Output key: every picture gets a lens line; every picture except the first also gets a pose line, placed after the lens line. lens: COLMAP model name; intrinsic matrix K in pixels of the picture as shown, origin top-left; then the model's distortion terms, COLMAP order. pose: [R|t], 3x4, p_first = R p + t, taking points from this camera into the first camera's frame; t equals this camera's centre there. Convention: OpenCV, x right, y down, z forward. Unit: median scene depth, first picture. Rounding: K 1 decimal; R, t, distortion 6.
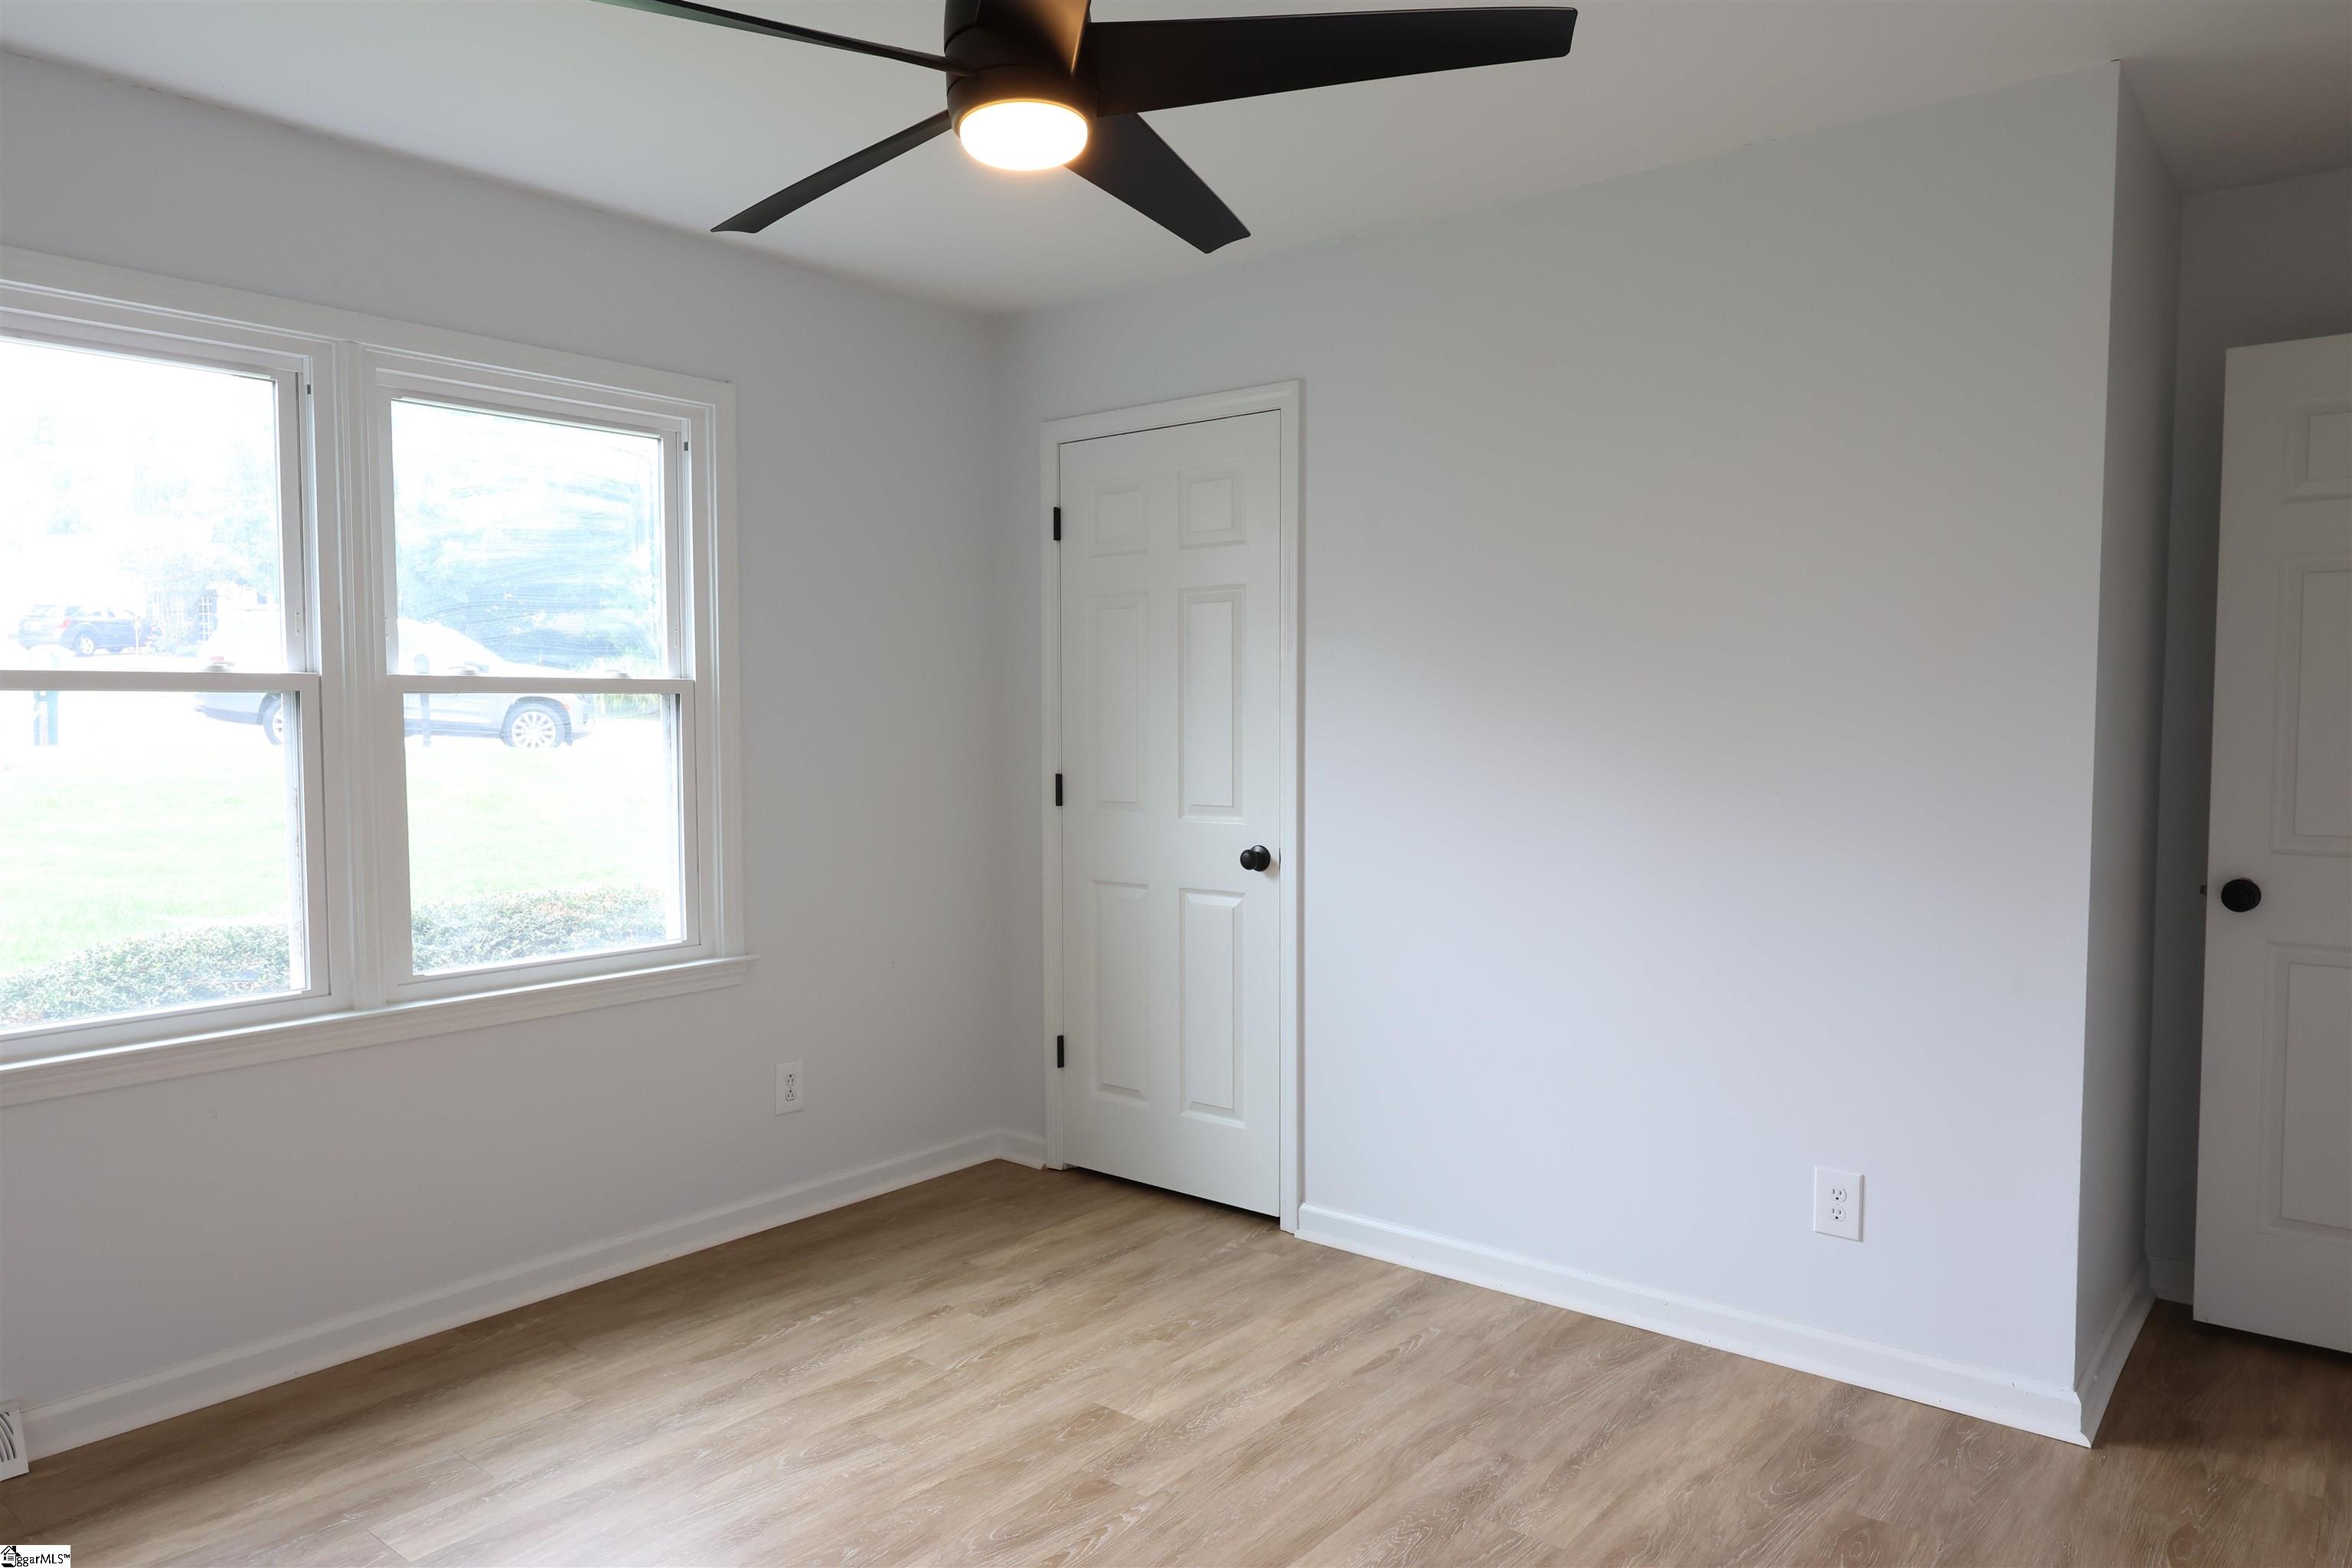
lens RADIAL K [[1538.5, 0, 1186.0], [0, 1538.5, 793.2], [0, 0, 1]] dist [0.006227, -0.001177]
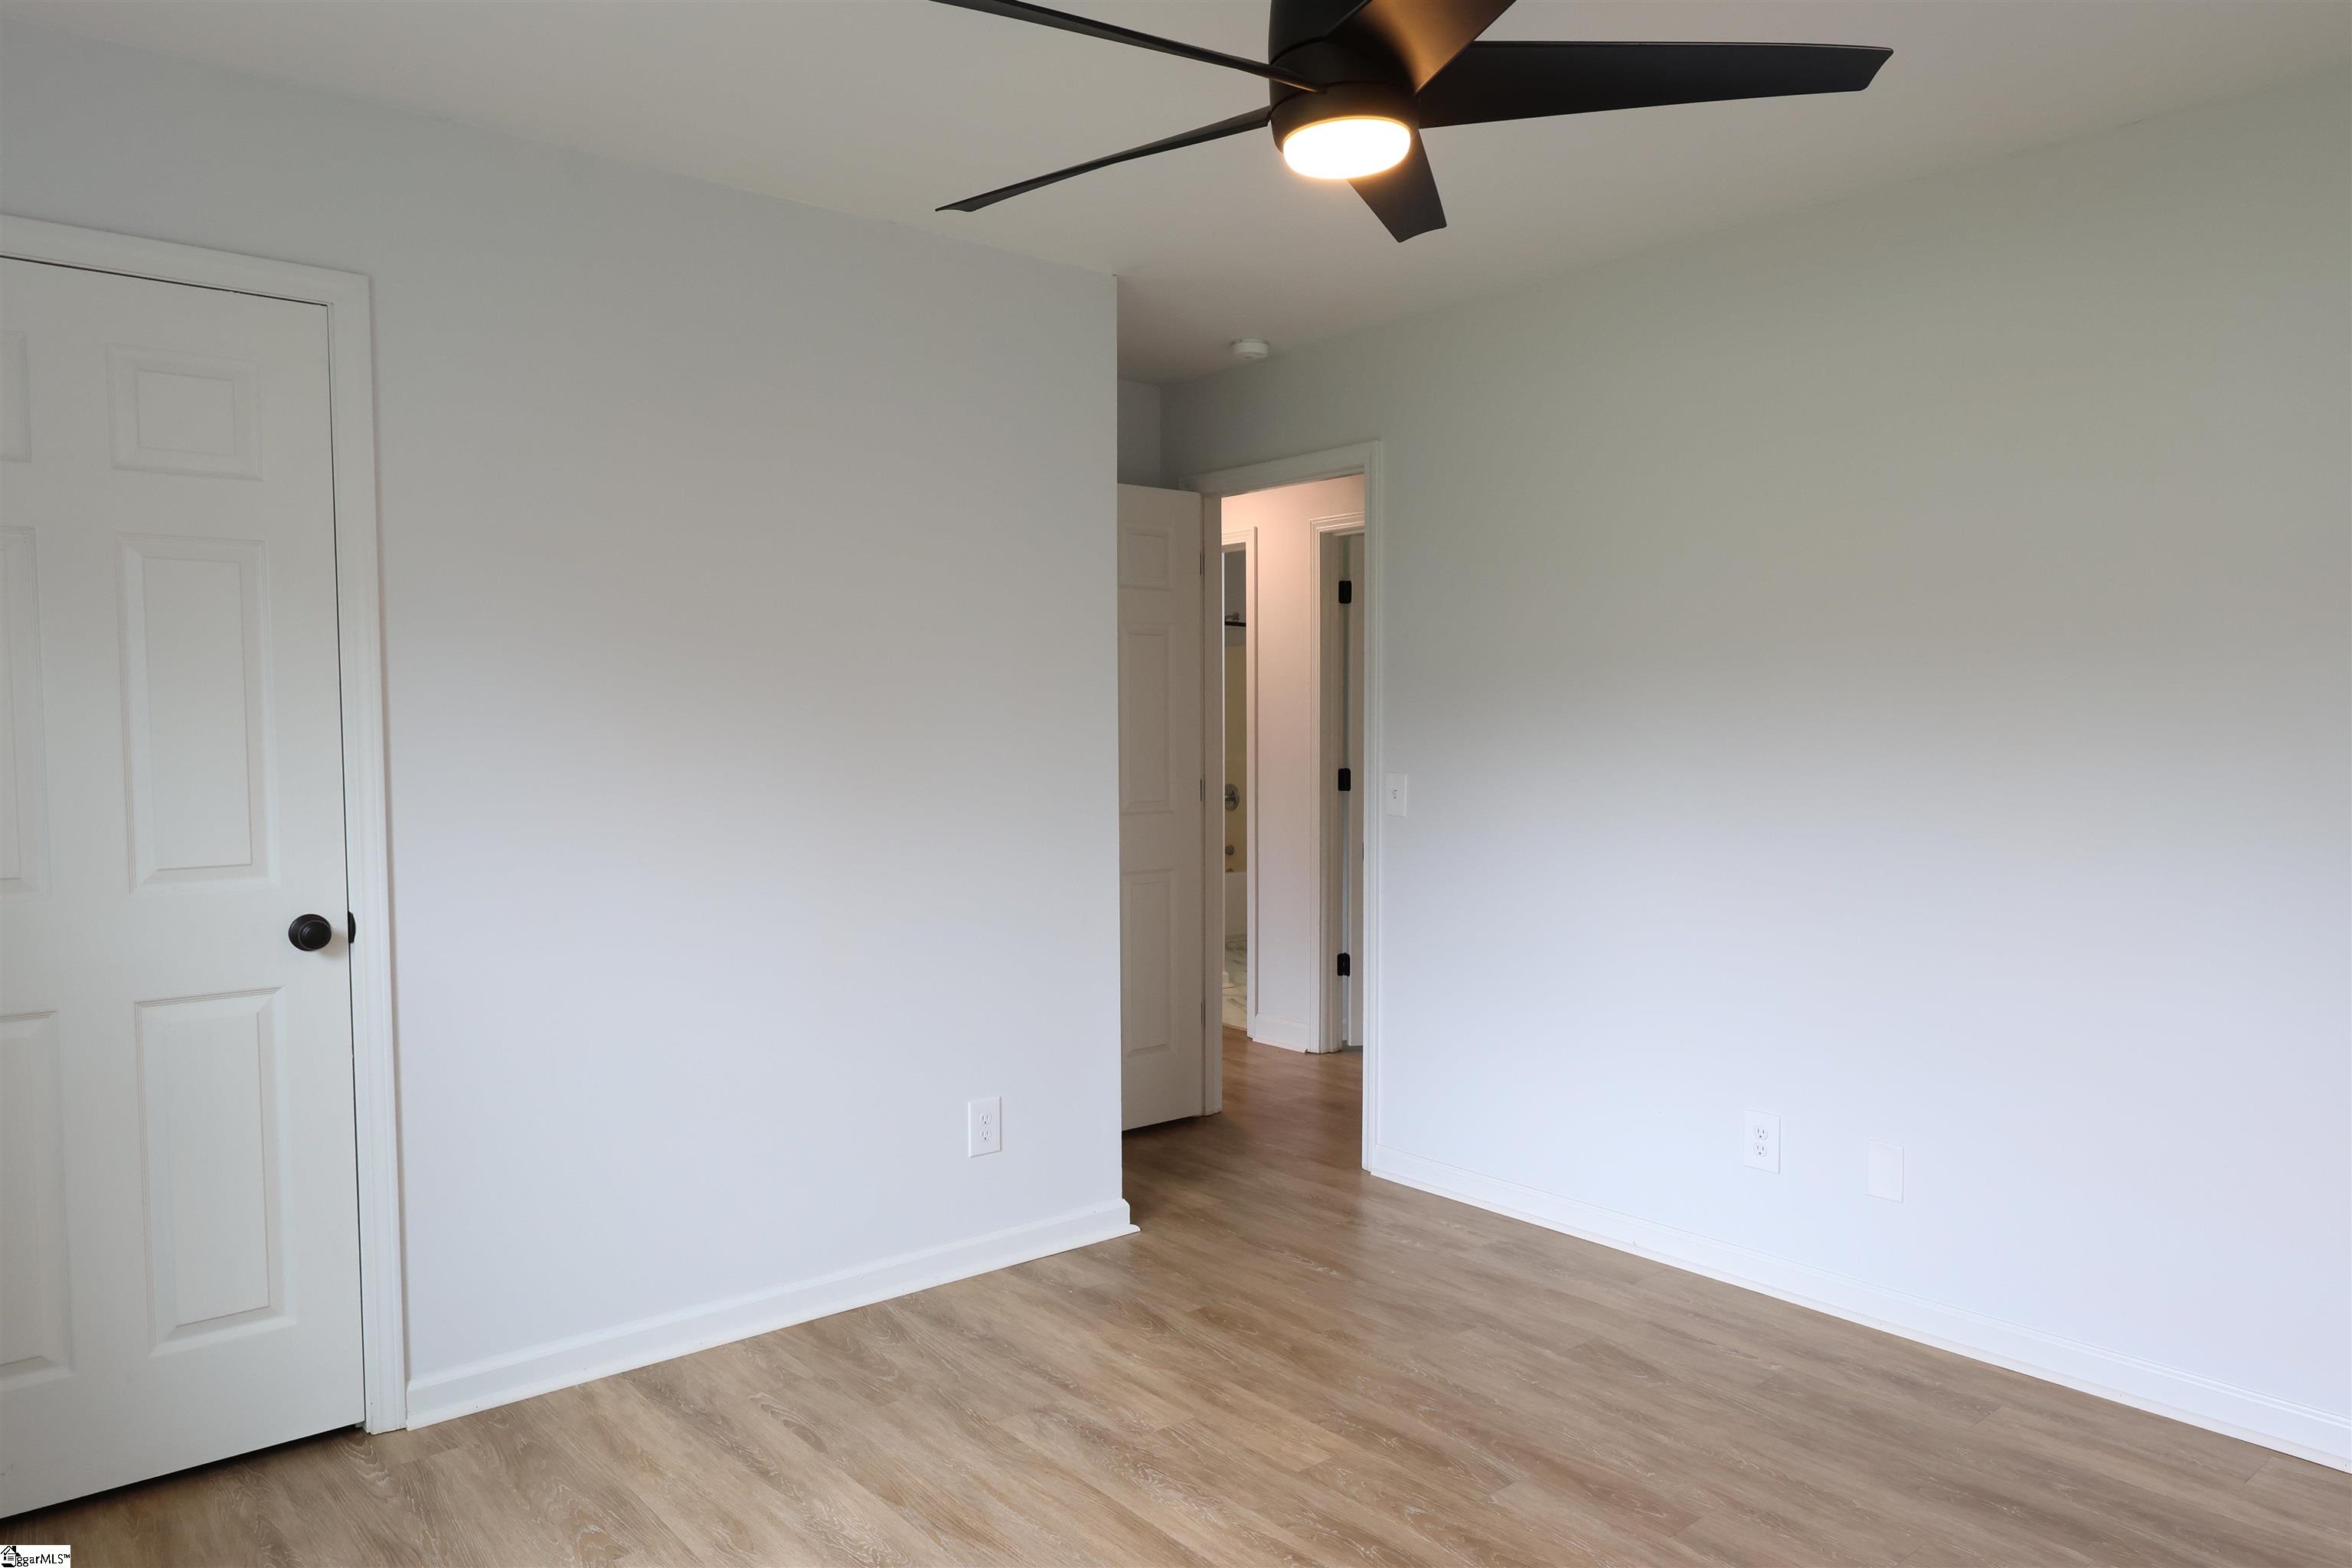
lens RADIAL K [[1538.5, 0, 1186.0], [0, 1538.5, 793.2], [0, 0, 1]] dist [0.006227, -0.001177]
pose [[0.182514, -0.044265, 0.982206, -0.723689], [0.052596, 0.997995, 0.035204, -0.032326], [-0.981796, 0.045235, 0.184476, 0.596929]]
